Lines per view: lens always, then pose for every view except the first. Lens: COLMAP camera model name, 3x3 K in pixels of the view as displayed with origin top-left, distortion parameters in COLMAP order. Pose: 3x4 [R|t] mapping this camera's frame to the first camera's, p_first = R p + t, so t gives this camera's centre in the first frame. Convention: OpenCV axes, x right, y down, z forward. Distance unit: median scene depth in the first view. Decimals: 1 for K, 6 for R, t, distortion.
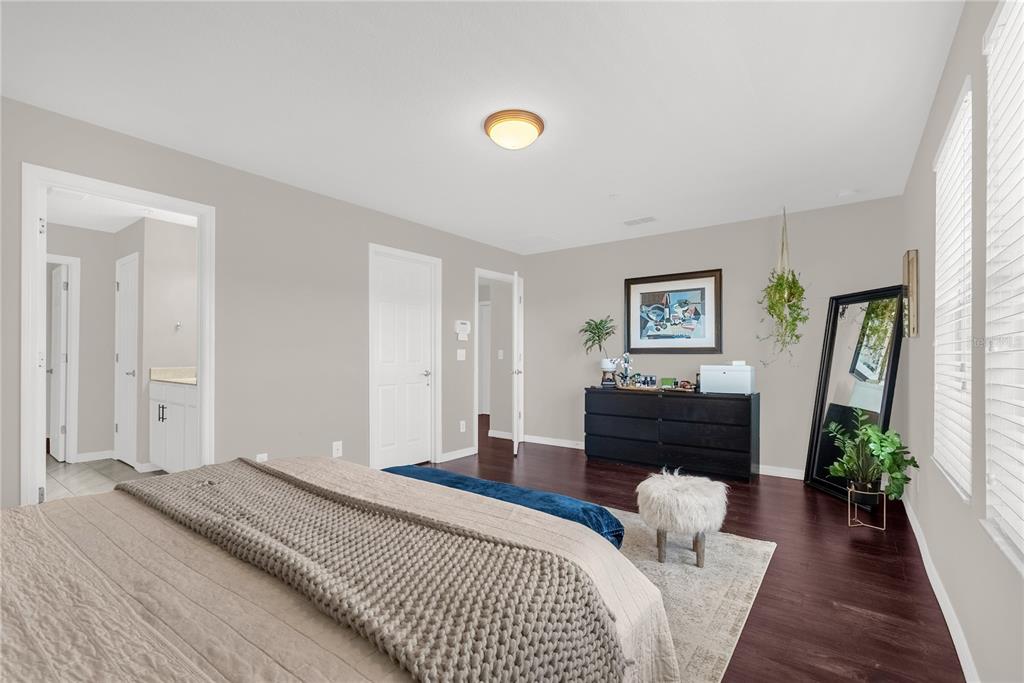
lens RADIAL K [[468.0, 0, 514.0], [0, 468.0, 347.2], [0, 0, 1]] dist [0.002163, 0.000511]
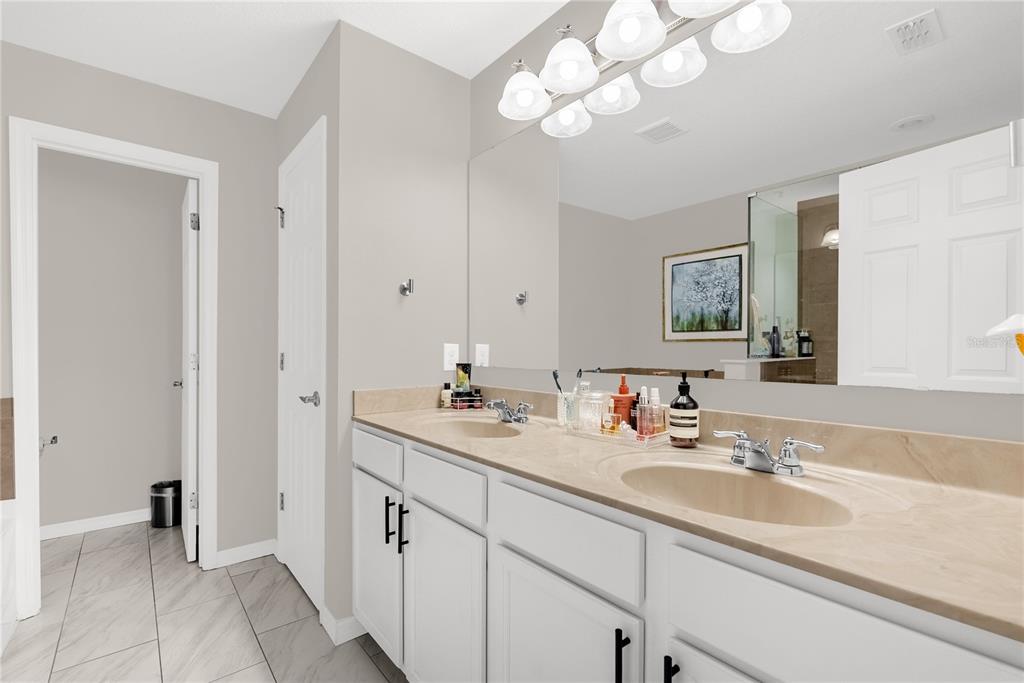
lens RADIAL K [[468.0, 0, 510.2], [0, 468.0, 344.1], [0, 0, 1]] dist [0.002163, 0.000511]
pose [[0.974760, 0.000907, -0.223254, -0.512325], [0.000838, 0.999970, 0.007723, -0.001823], [0.223254, -0.007715, 0.974730, 0.583452]]
